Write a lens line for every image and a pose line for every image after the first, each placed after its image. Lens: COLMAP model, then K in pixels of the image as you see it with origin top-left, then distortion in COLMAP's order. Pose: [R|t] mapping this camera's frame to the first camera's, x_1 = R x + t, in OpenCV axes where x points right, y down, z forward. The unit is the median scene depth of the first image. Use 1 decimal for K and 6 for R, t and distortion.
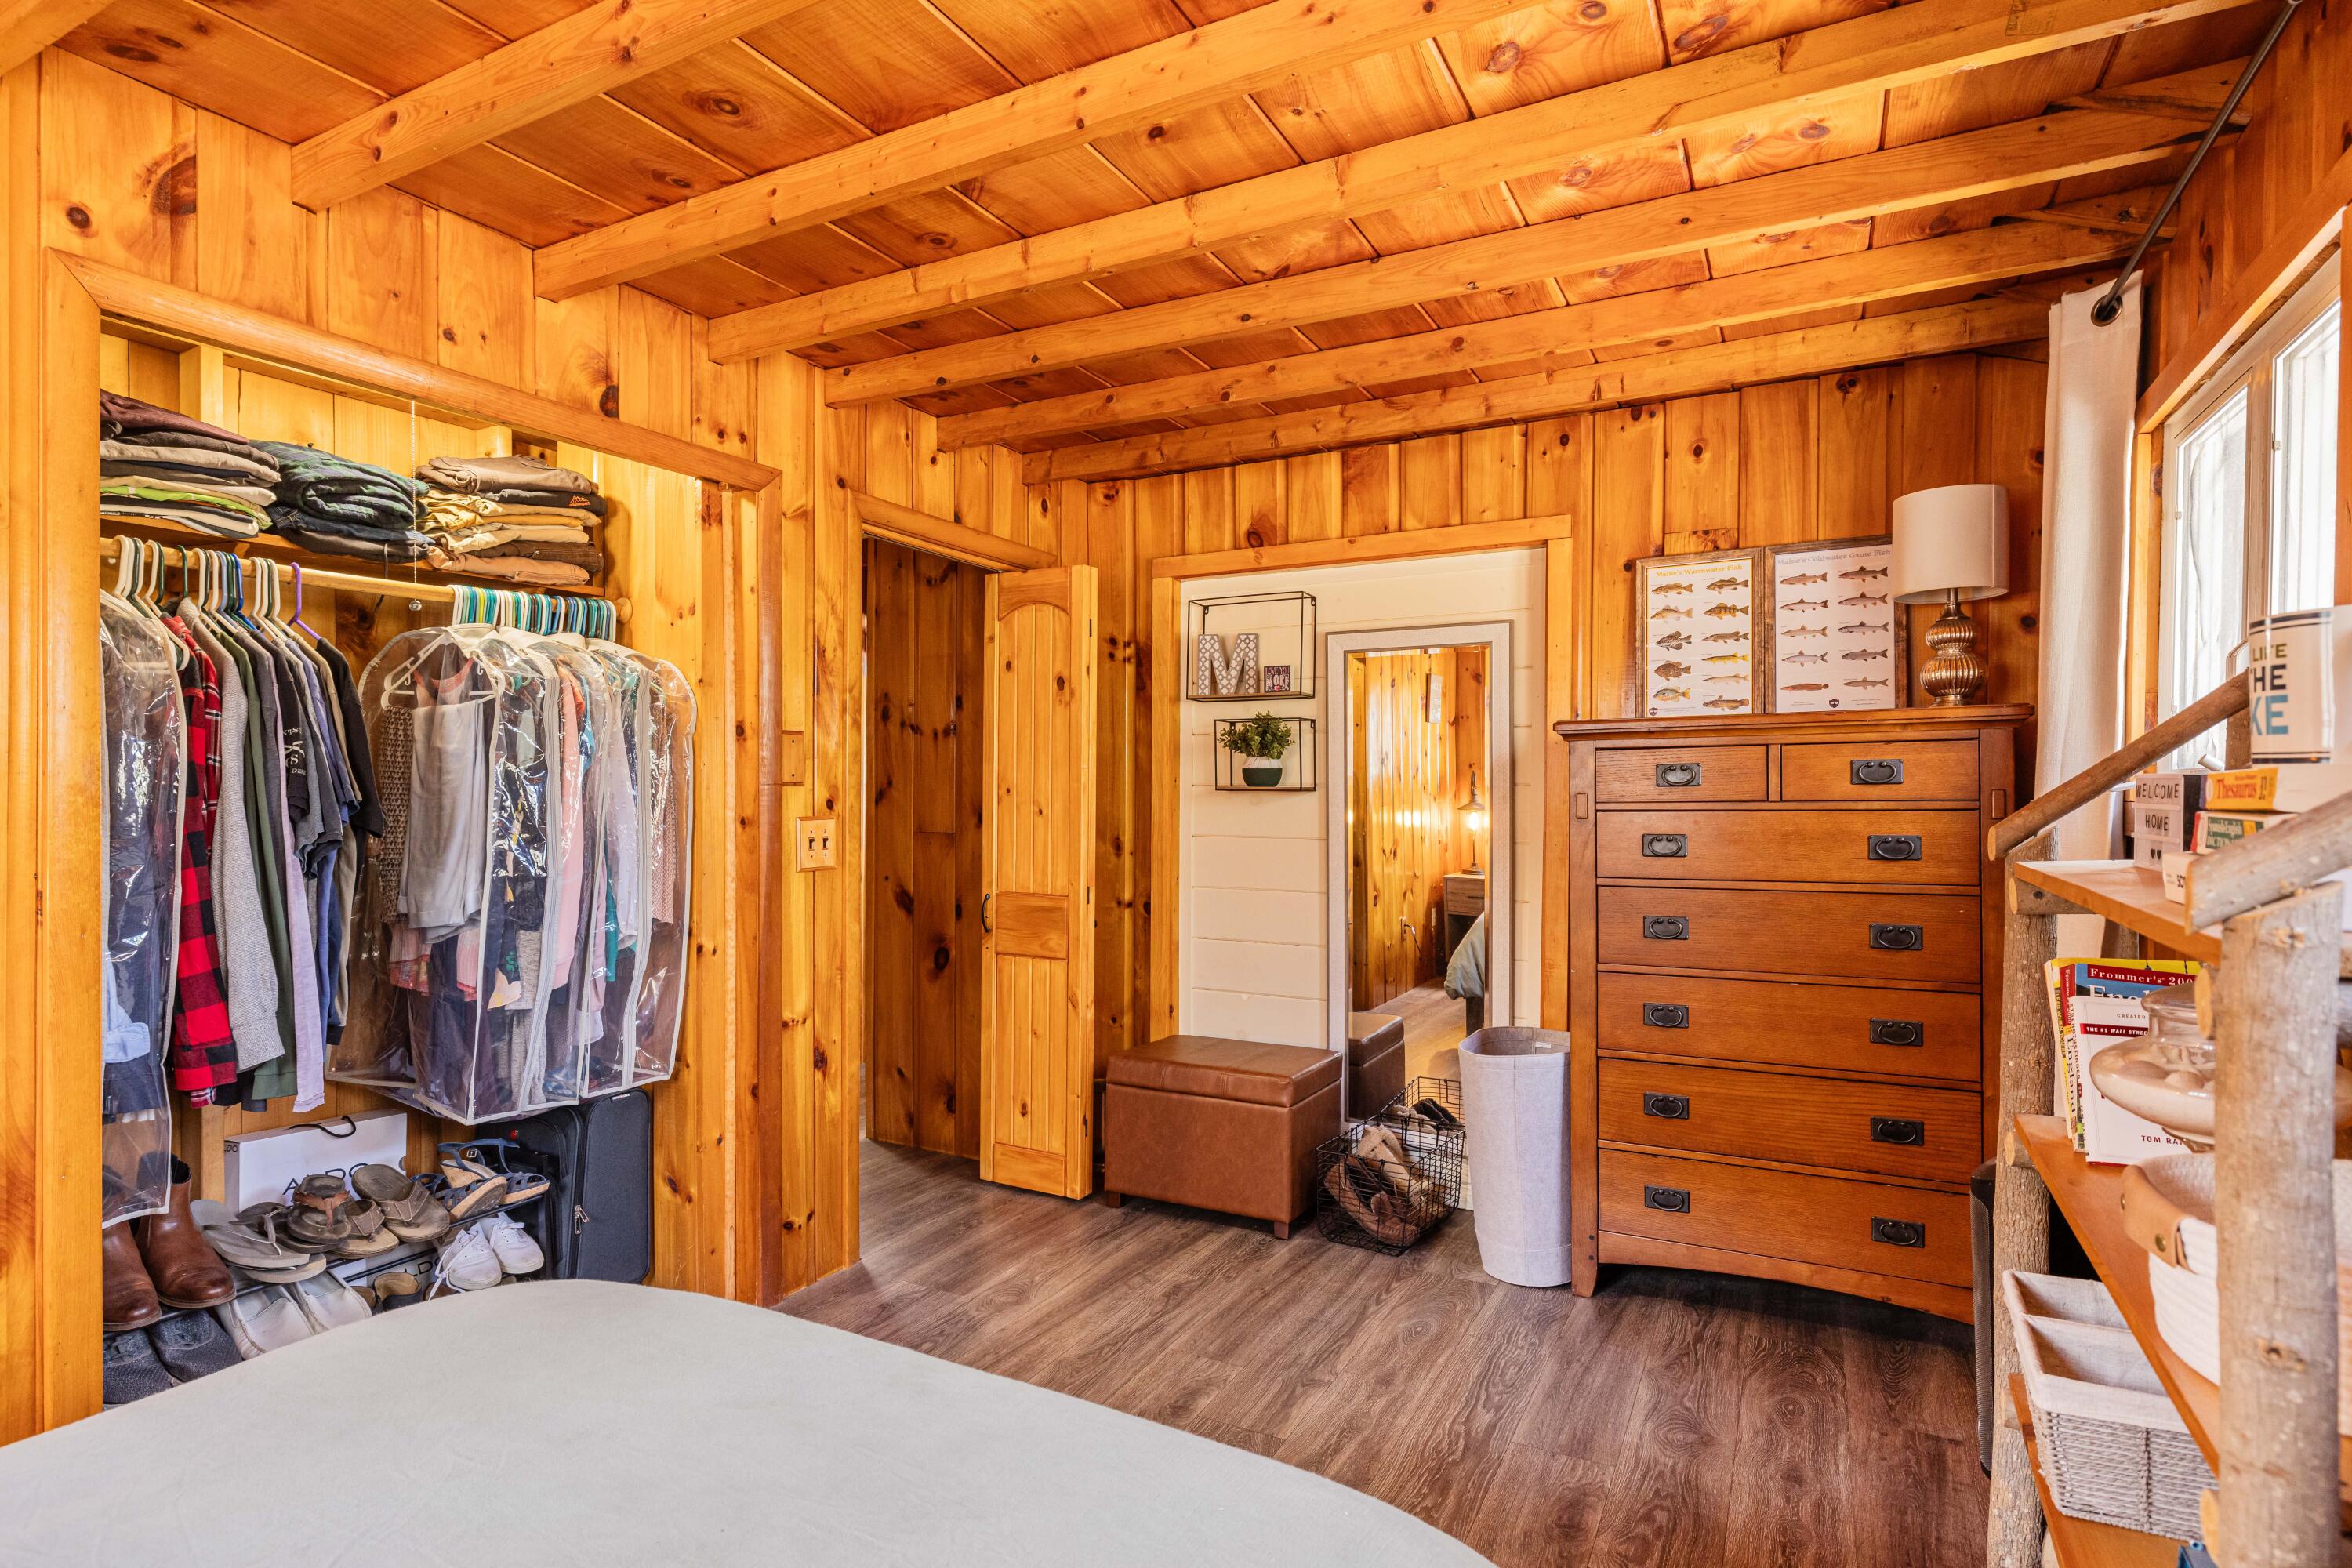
lens RADIAL K [[1209.5, 0, 1176.0], [0, 1209.5, 784.0], [0, 0, 1]] dist [-0.000859, -0.000187]
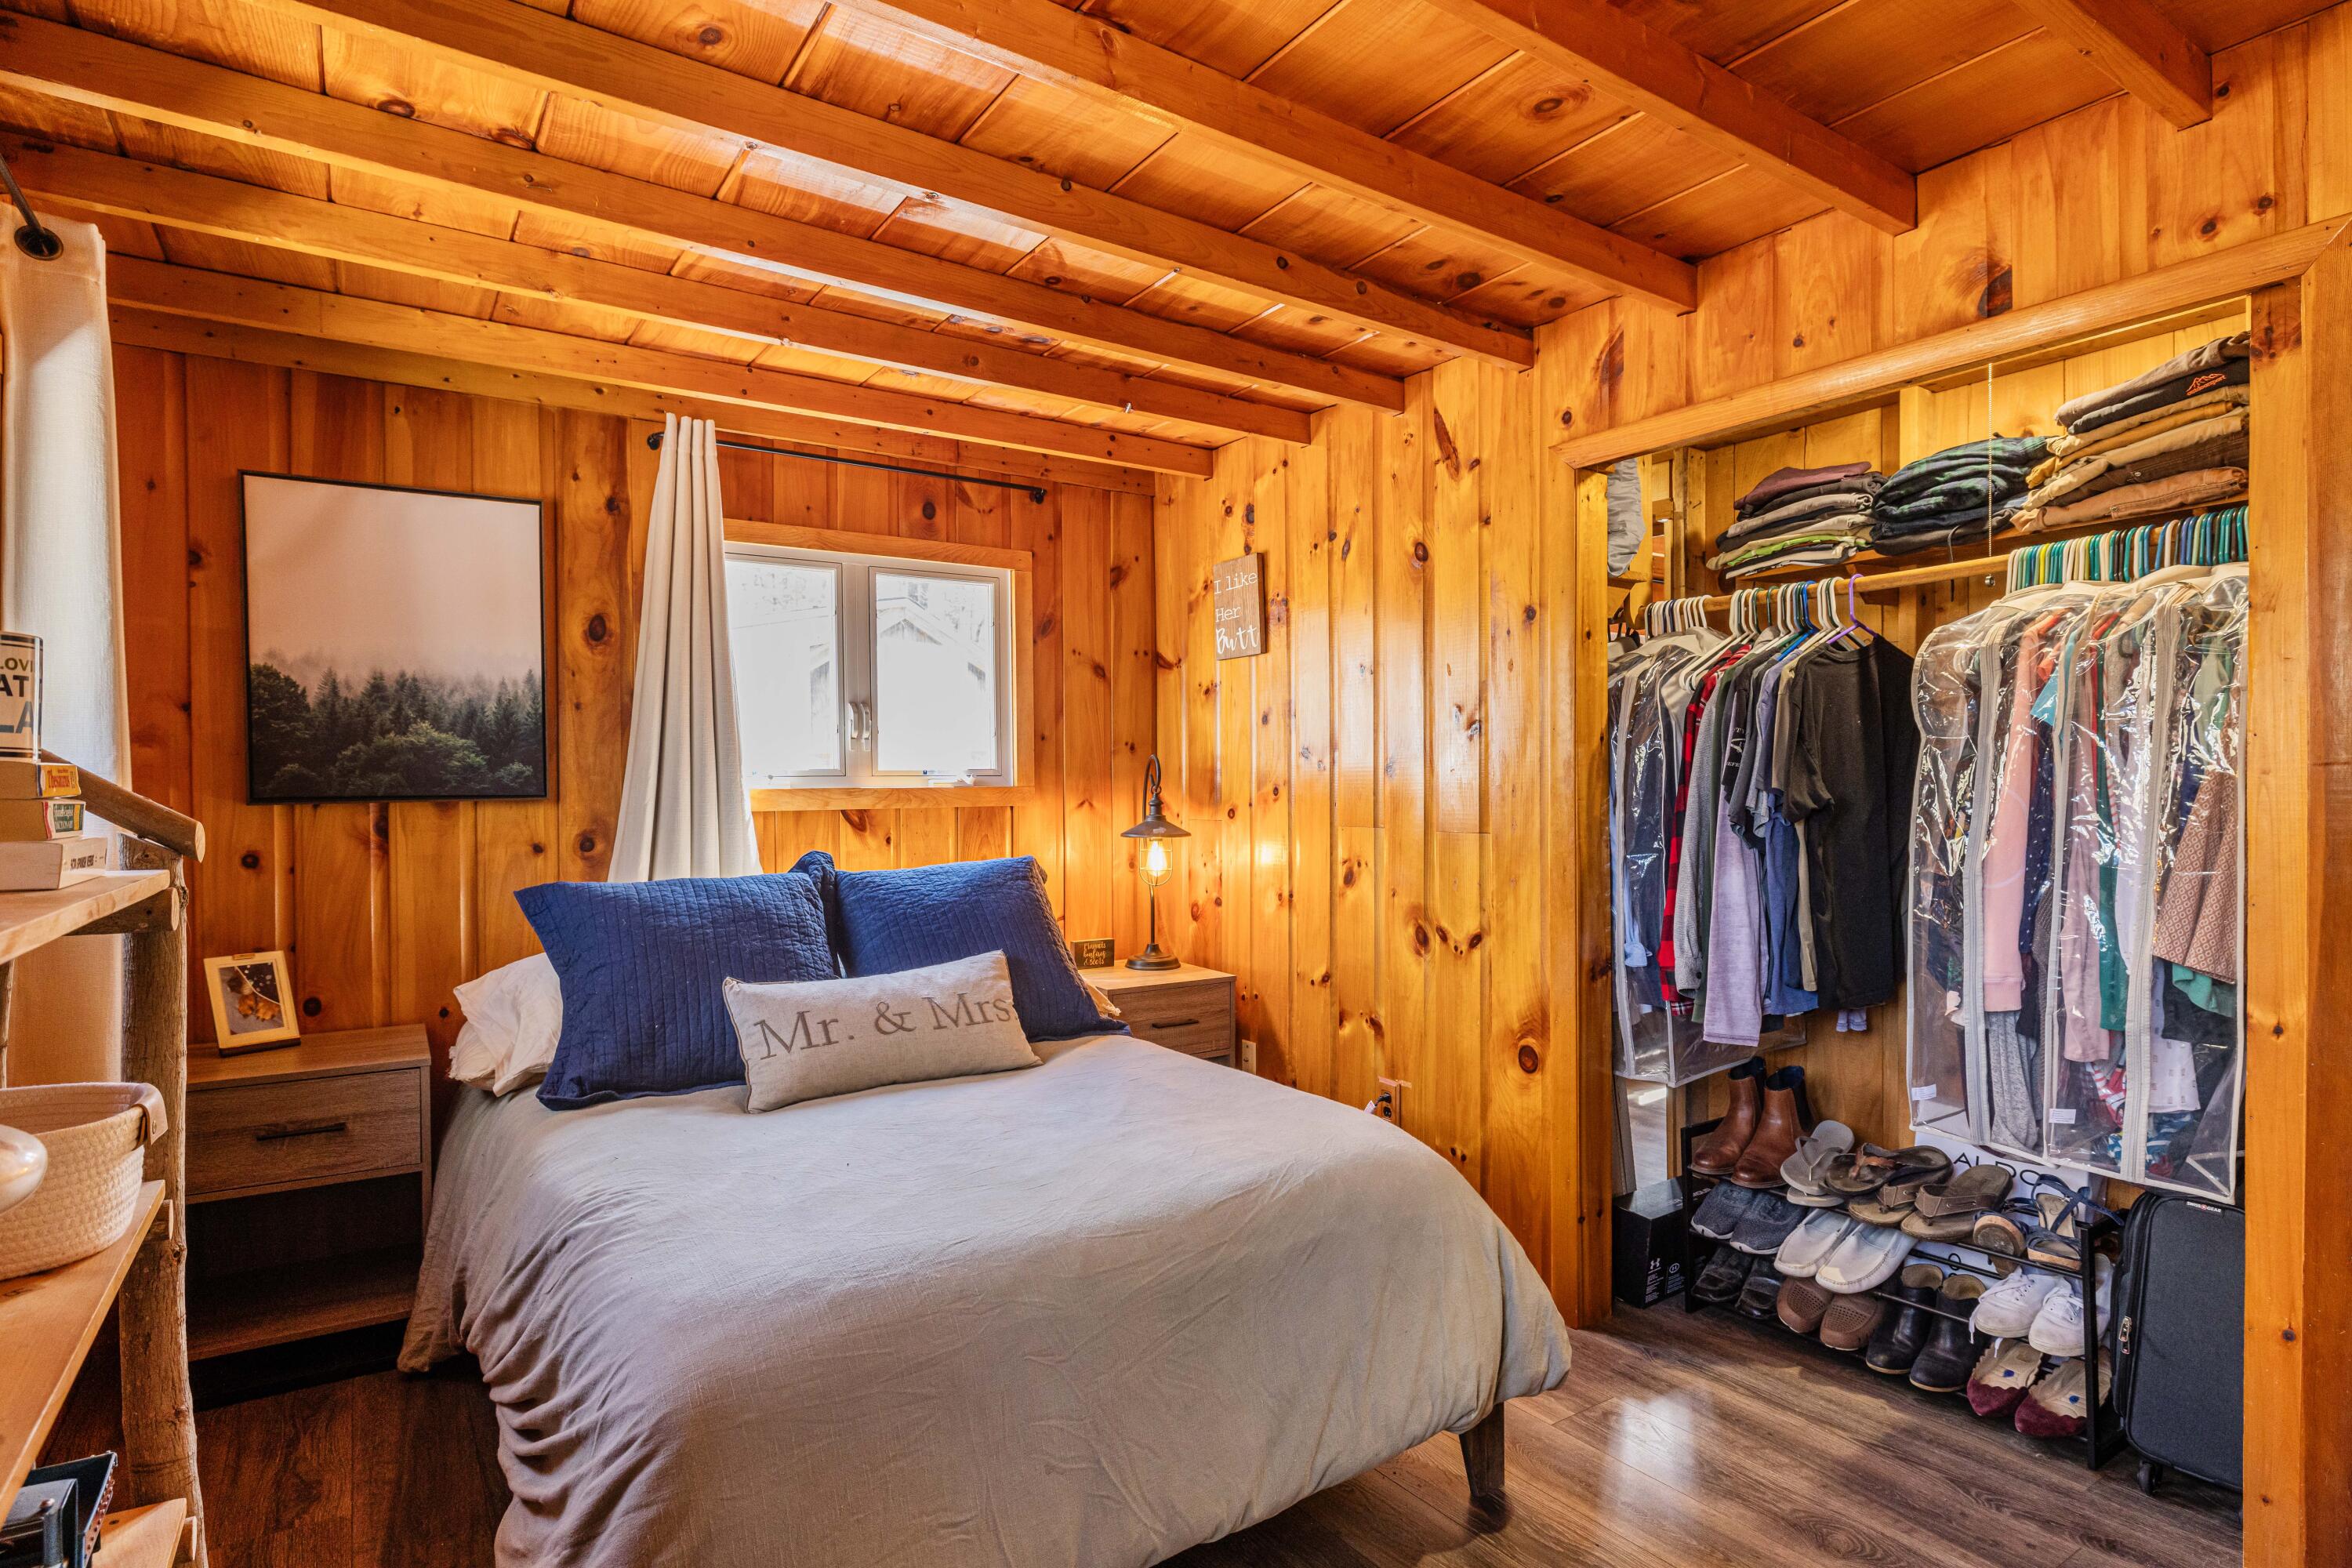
lens RADIAL K [[1209.5, 0, 1176.0], [0, 1209.5, 784.0], [0, 0, 1]] dist [-0.000859, -0.000187]
pose [[-0.472025, 0.000410, -0.881585, 0.506042], [0.010494, 0.999932, -0.005154, 0.008463], [0.881522, -0.011684, -0.471998, 0.898510]]
